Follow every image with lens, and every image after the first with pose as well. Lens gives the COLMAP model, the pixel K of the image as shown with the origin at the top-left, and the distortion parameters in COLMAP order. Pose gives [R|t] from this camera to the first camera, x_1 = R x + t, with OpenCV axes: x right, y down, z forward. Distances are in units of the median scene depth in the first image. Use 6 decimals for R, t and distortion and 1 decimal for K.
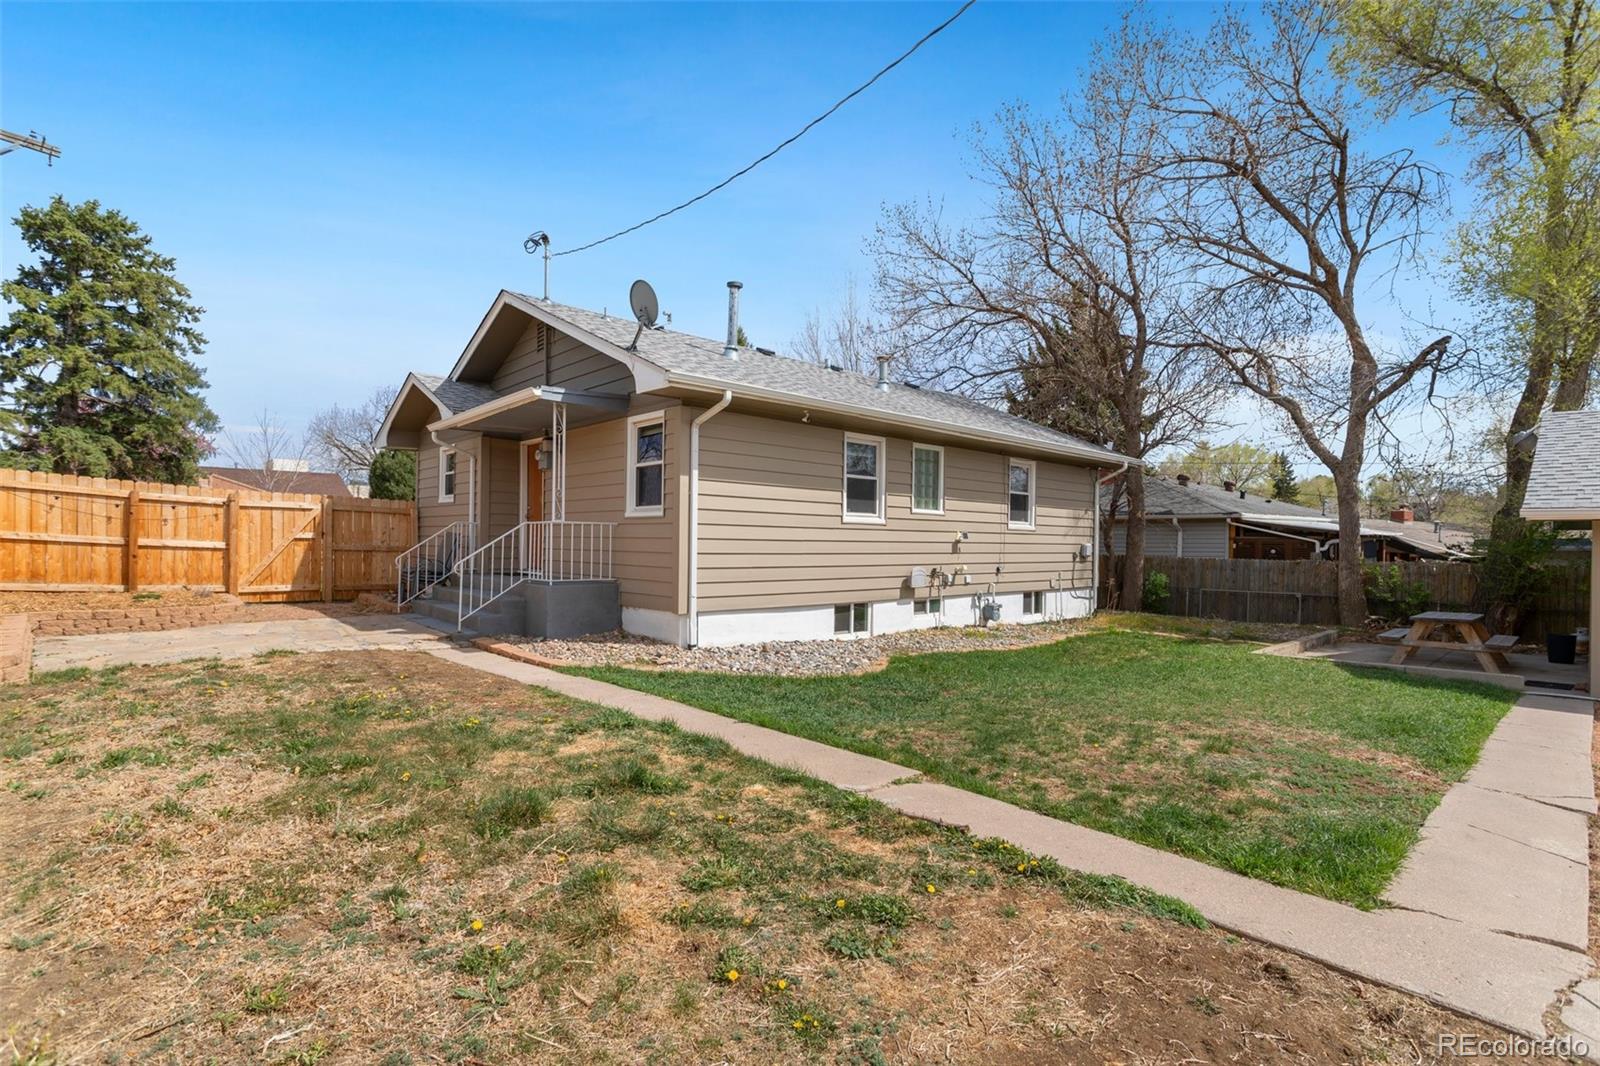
lens RADIAL K [[760.5, 0, 812.0], [0, 760.5, 539.9], [0, 0, 1]] dist [0.002722, 0.000247]
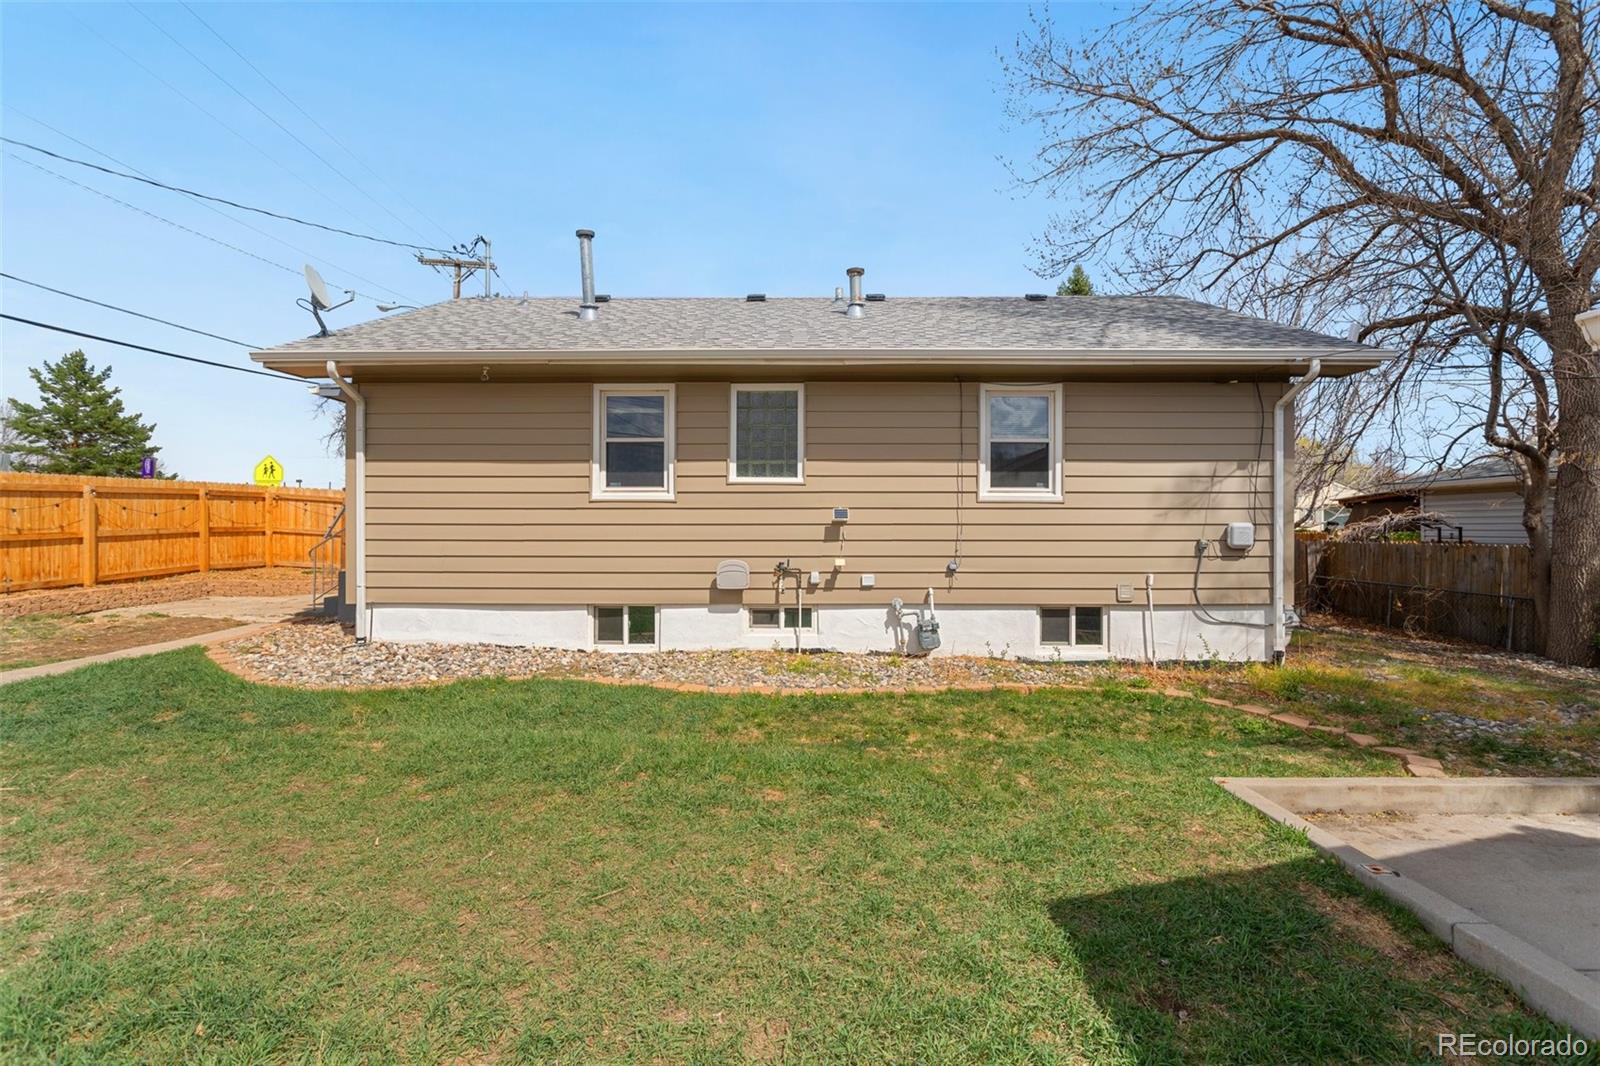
lens RADIAL K [[684.7, 0, 800.0], [0, 684.7, 533.0], [0, 0, 1]] dist [-0.000895, -0.000037]
pose [[0.724425, -0.006351, -0.689325, 0.588208], [0.010520, 0.999943, 0.001843, 0.009306], [0.689274, -0.008586, 0.724450, 0.554239]]
